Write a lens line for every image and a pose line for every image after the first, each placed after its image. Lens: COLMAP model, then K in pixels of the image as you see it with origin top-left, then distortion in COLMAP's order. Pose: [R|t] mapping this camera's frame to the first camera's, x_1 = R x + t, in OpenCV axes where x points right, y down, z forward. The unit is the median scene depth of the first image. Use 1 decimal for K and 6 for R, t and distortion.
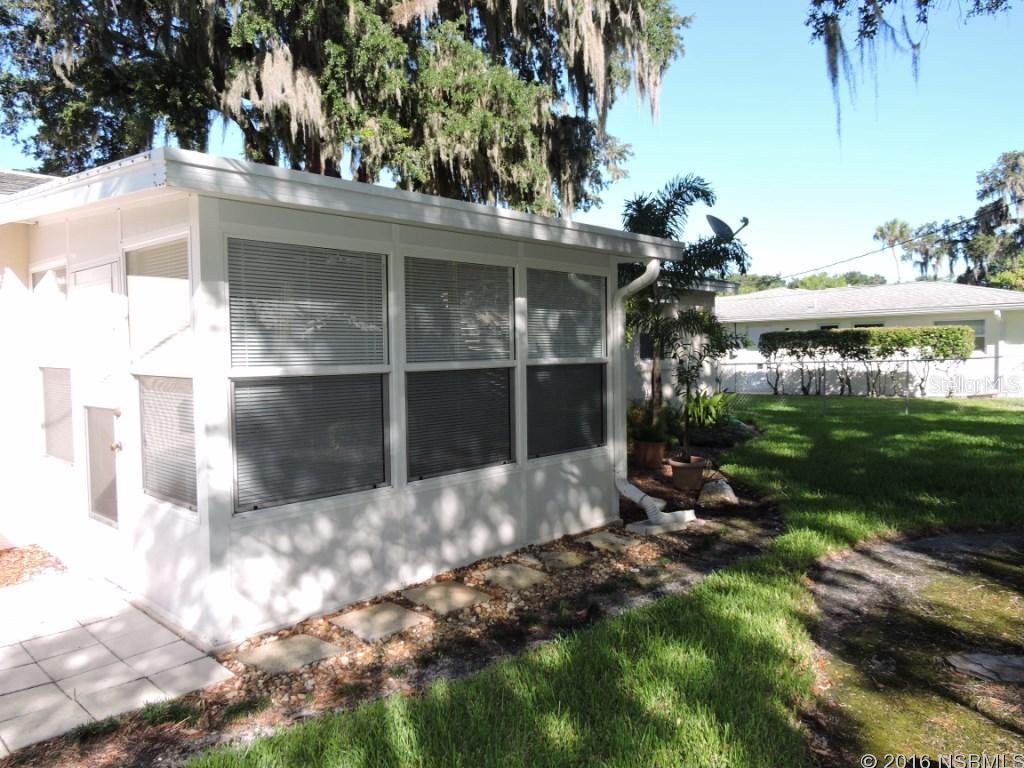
lens RADIAL K [[733.4, 0, 512.0], [0, 733.4, 383.4], [0, 0, 1]] dist [0.000045, -0.006333]
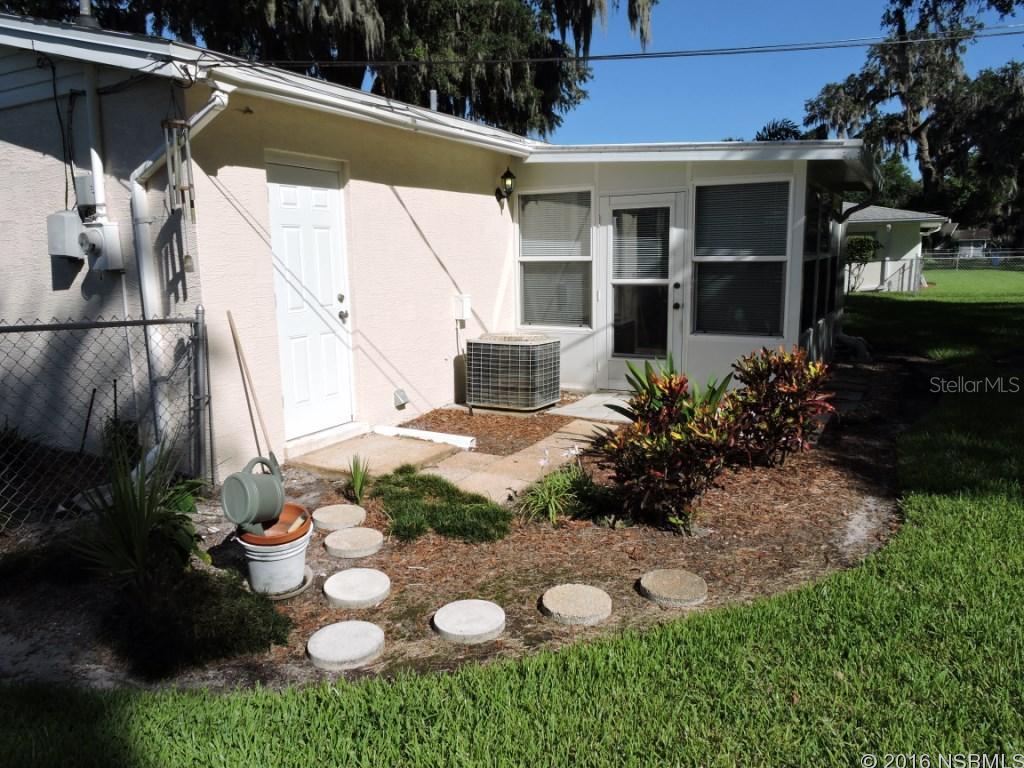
lens RADIAL K [[733.4, 0, 510.3], [0, 733.4, 376.7], [0, 0, 1]] dist [0.000045, -0.006333]
pose [[0.970249, -0.036961, 0.239270, -0.236403], [0.009532, 0.993344, 0.114793, 0.009432], [-0.241920, -0.109097, 0.964143, -0.089344]]
